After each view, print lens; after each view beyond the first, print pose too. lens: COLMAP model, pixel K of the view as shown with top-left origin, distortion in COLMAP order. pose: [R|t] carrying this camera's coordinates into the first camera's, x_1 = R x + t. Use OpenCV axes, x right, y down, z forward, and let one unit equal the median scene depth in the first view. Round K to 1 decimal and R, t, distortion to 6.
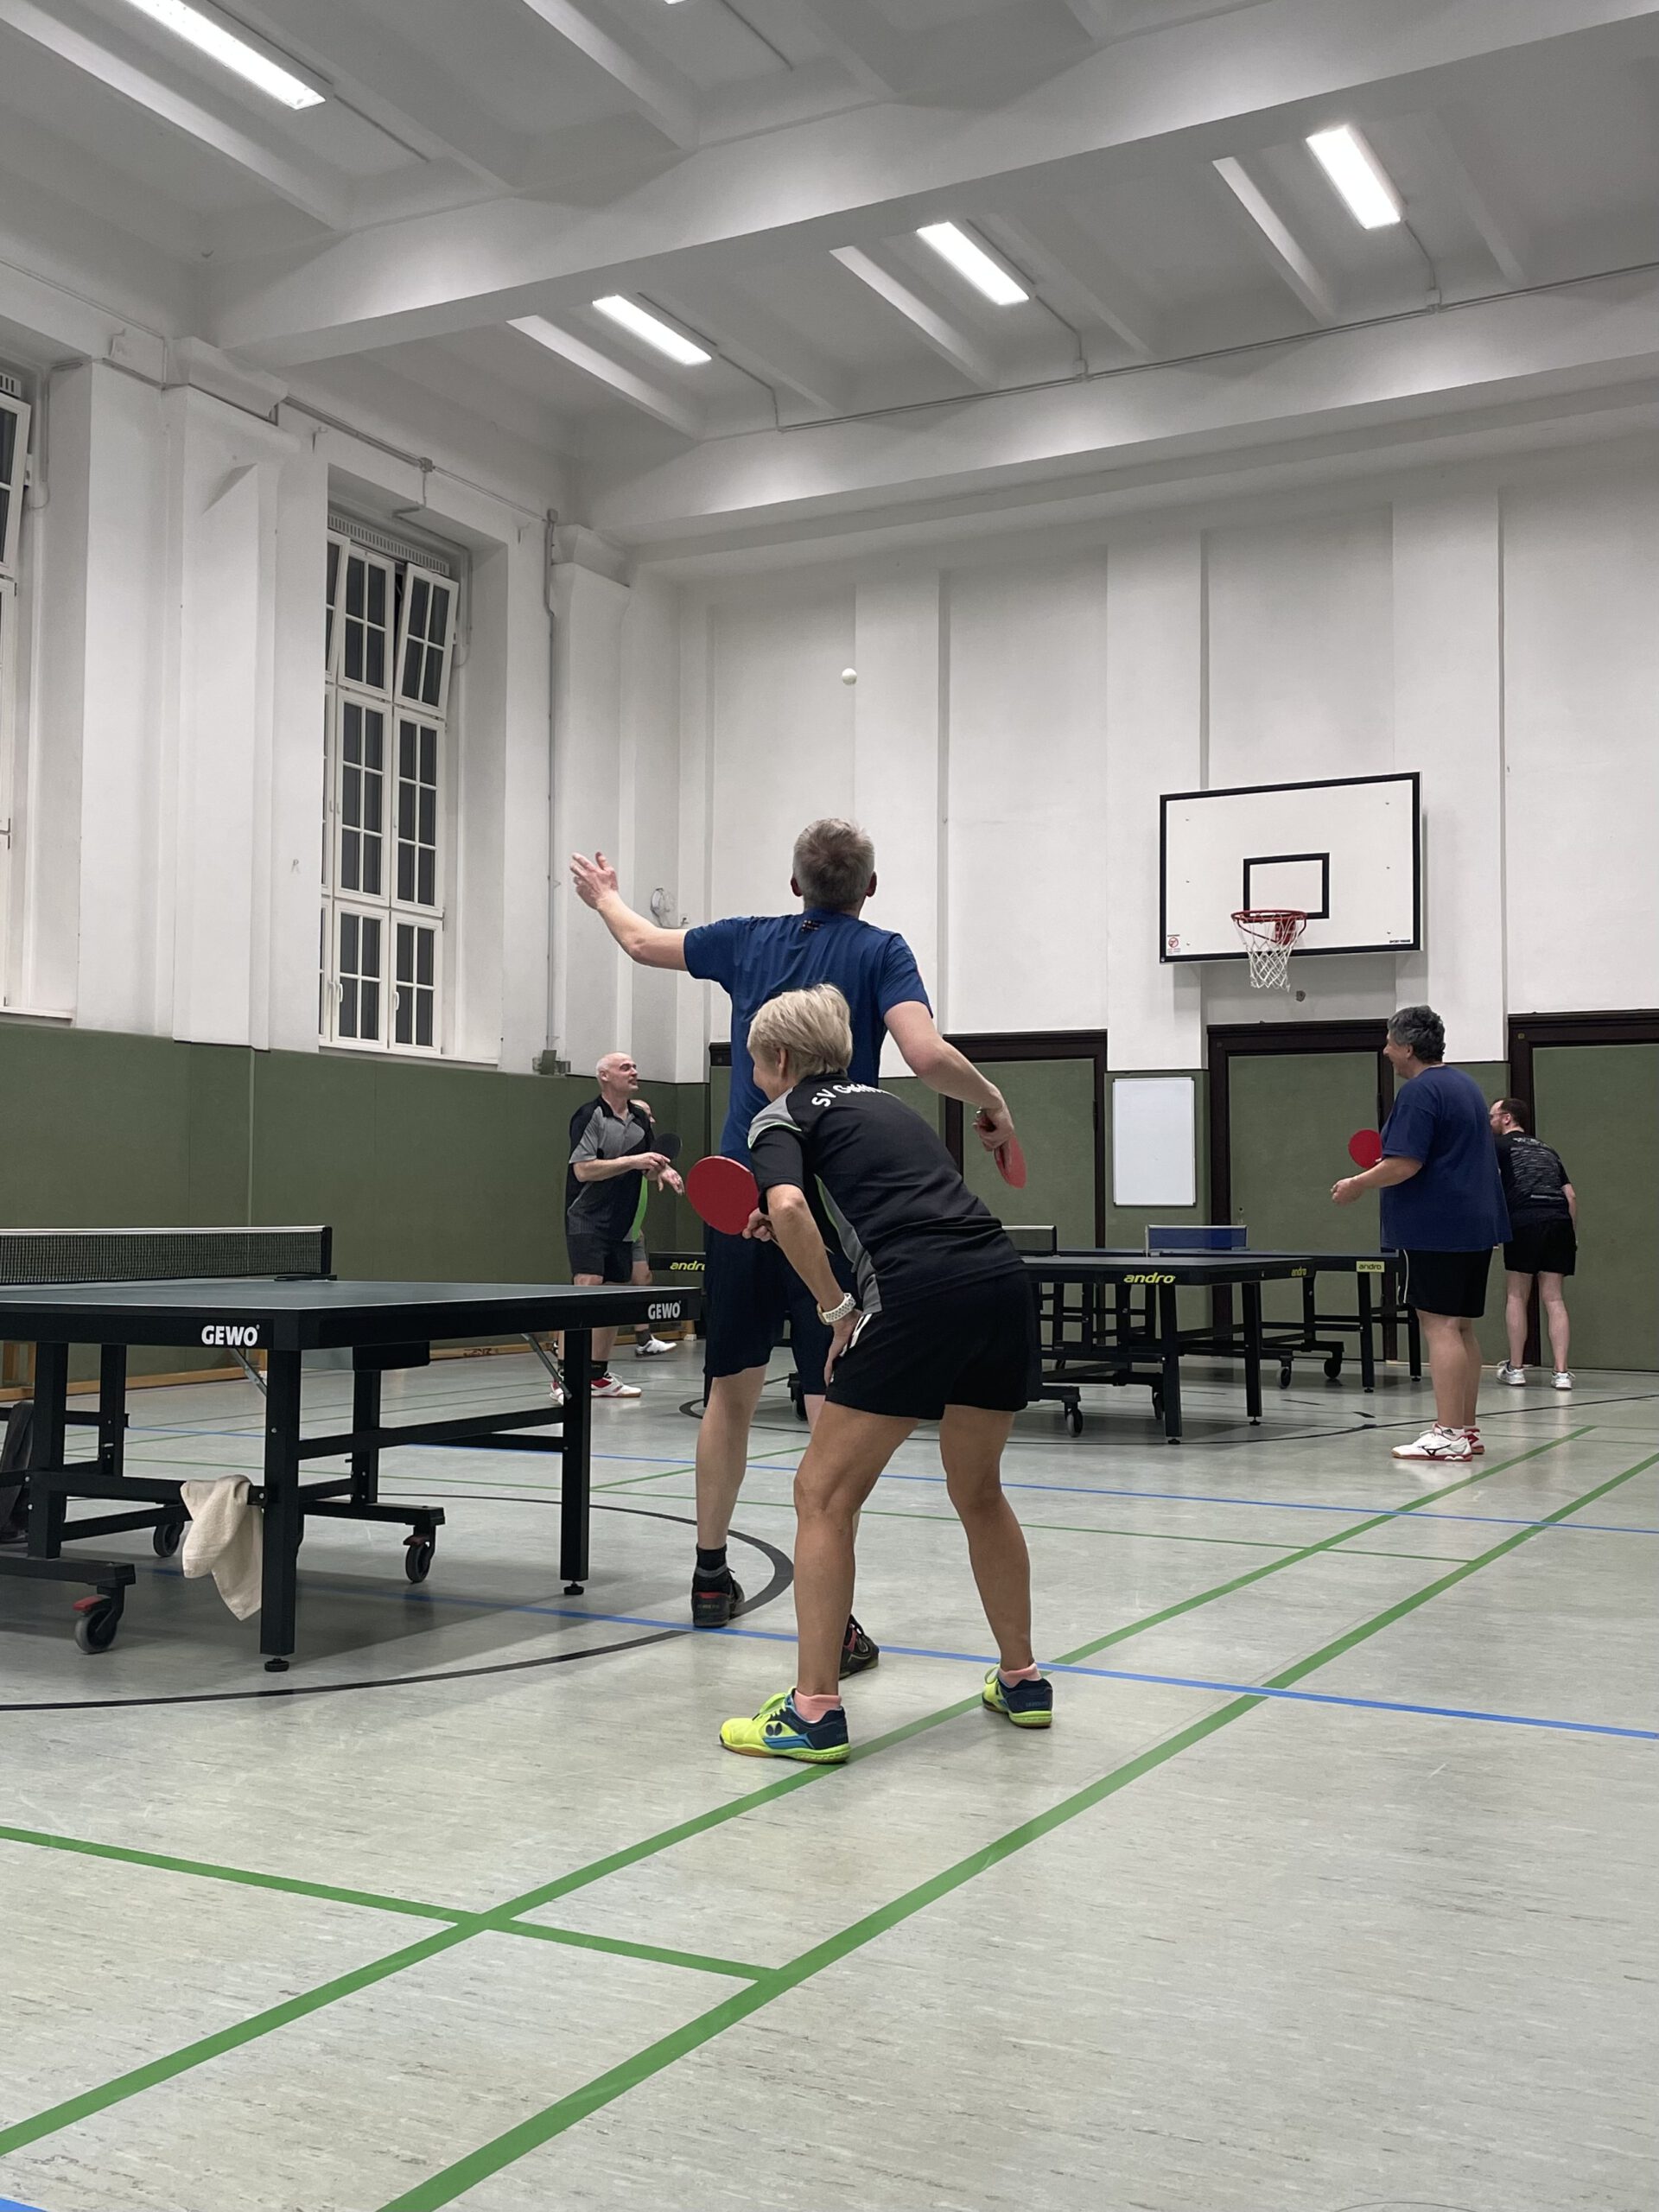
lens RADIAL K [[2282.7, 0, 829.5], [0, 2282.7, 1106.0], [0, 0, 1]] dist [-0.000219, -0.000770]
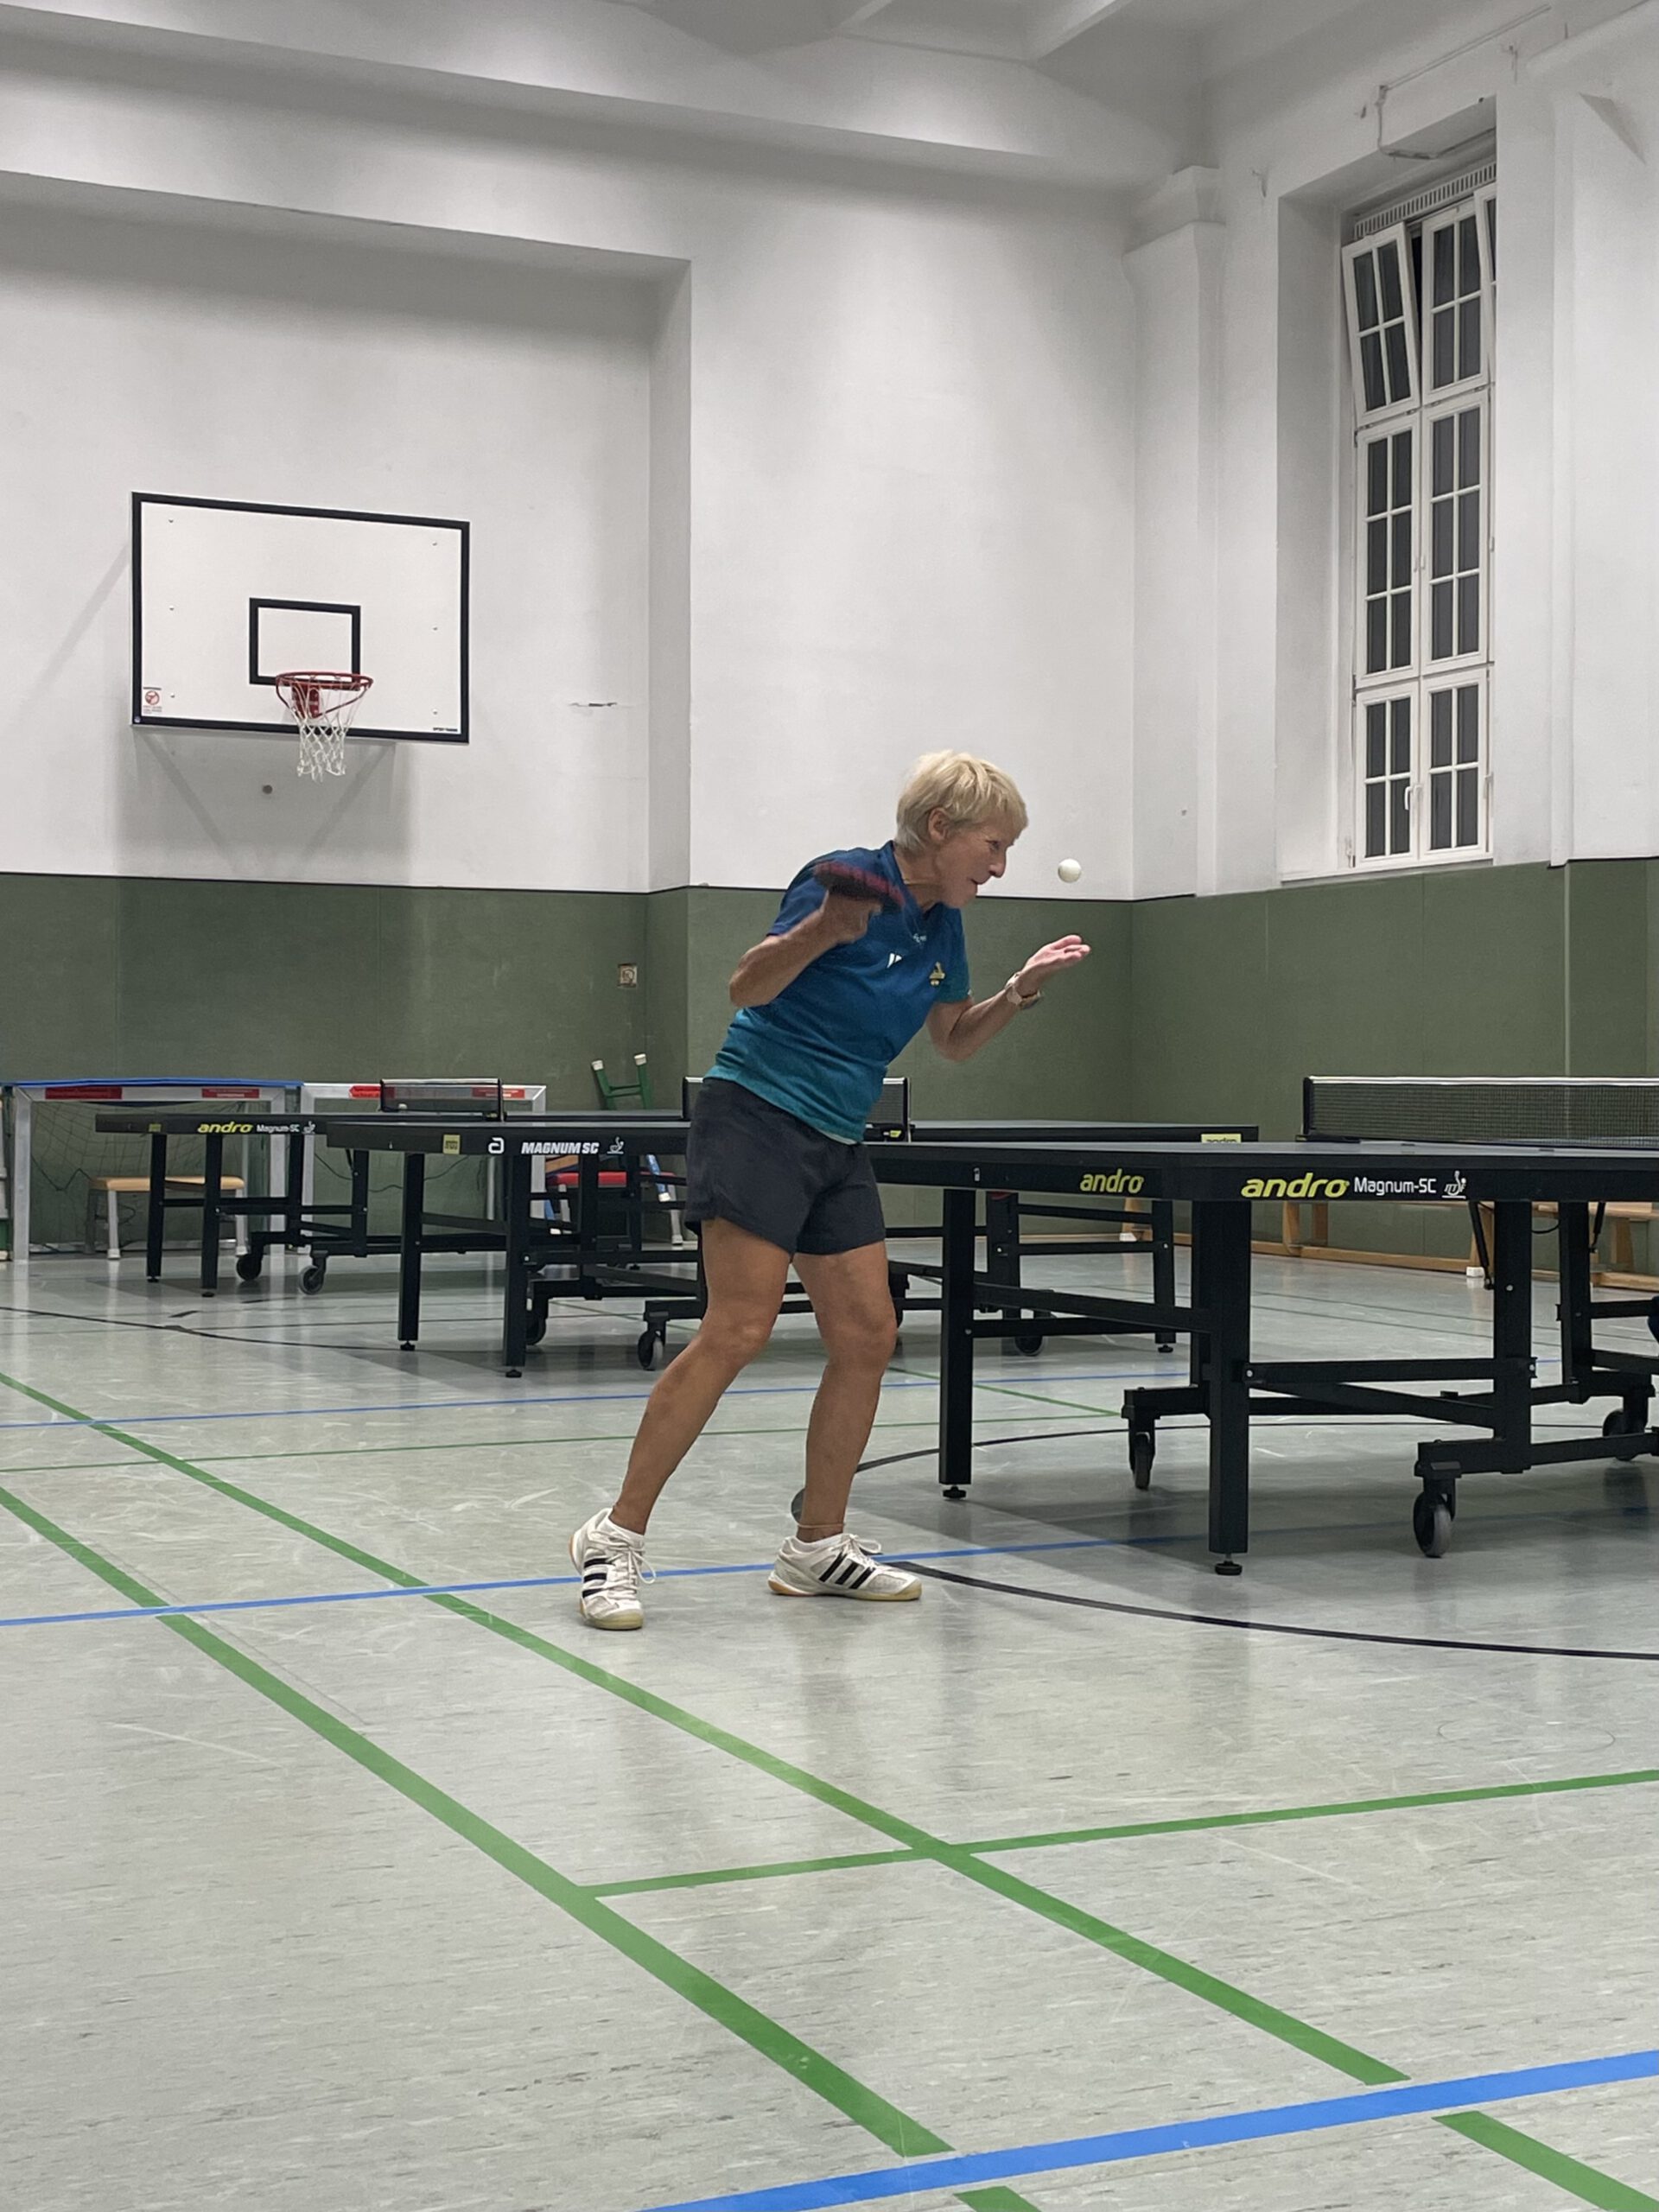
lens RADIAL K [[3109.0, 0, 829.5], [0, 3109.0, 1106.0], [0, 0, 1]] dist [0.020521, -0.008941]
pose [[-0.590707, -0.010964, -0.806812, 0.771886], [0.029500, 0.998946, -0.035174, 0.088926], [0.806347, -0.044579, -0.589761, 1.453952]]
